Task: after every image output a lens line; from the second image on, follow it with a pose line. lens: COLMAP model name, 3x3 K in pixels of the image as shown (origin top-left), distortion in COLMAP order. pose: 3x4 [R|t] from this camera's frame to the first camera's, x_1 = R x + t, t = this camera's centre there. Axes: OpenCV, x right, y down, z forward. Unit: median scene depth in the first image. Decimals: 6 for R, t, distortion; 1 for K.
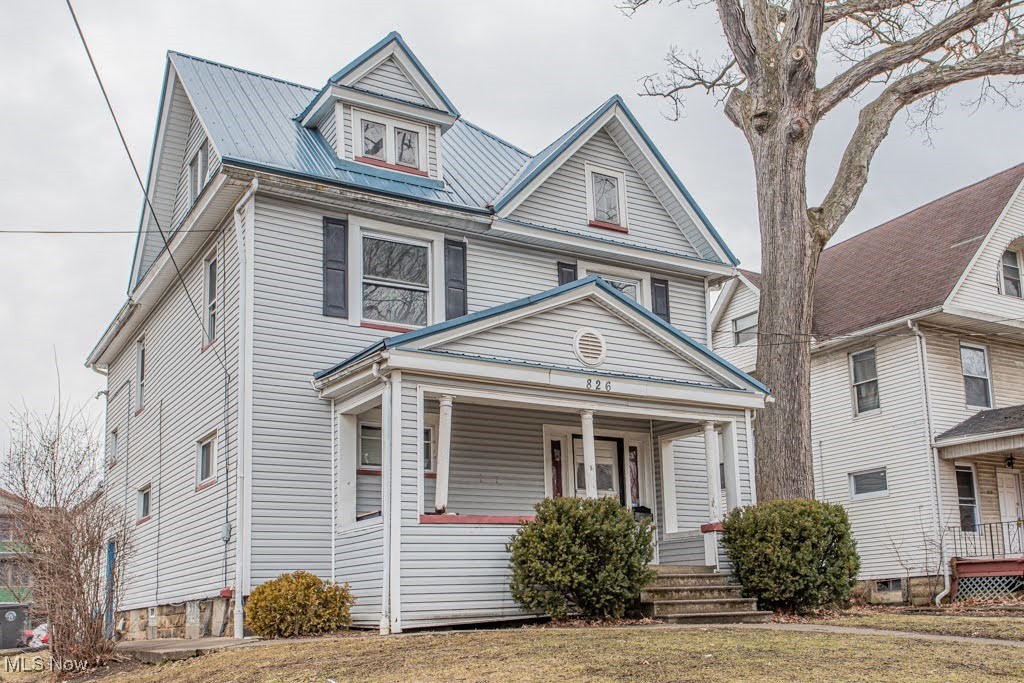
lens RADIAL K [[1009.6, 0, 512.8], [0, 1009.6, 344.5], [0, 0, 1]] dist [-0.012662, 0.000000]
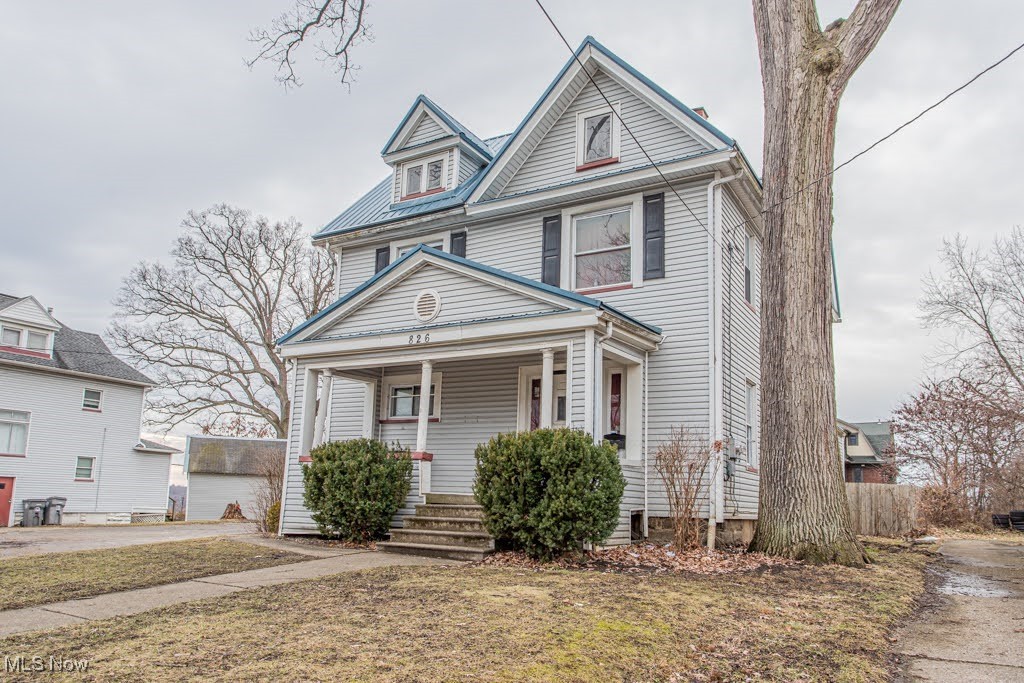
lens RADIAL K [[719.1, 0, 512.9], [0, 719.1, 335.7], [0, 0, 1]] dist [-0.012355, -0.000102]
pose [[0.463129, -0.152393, -0.873091, 0.784088], [0.191106, 0.979104, -0.069526, 0.105080], [0.865442, -0.134653, 0.482575, 0.638737]]
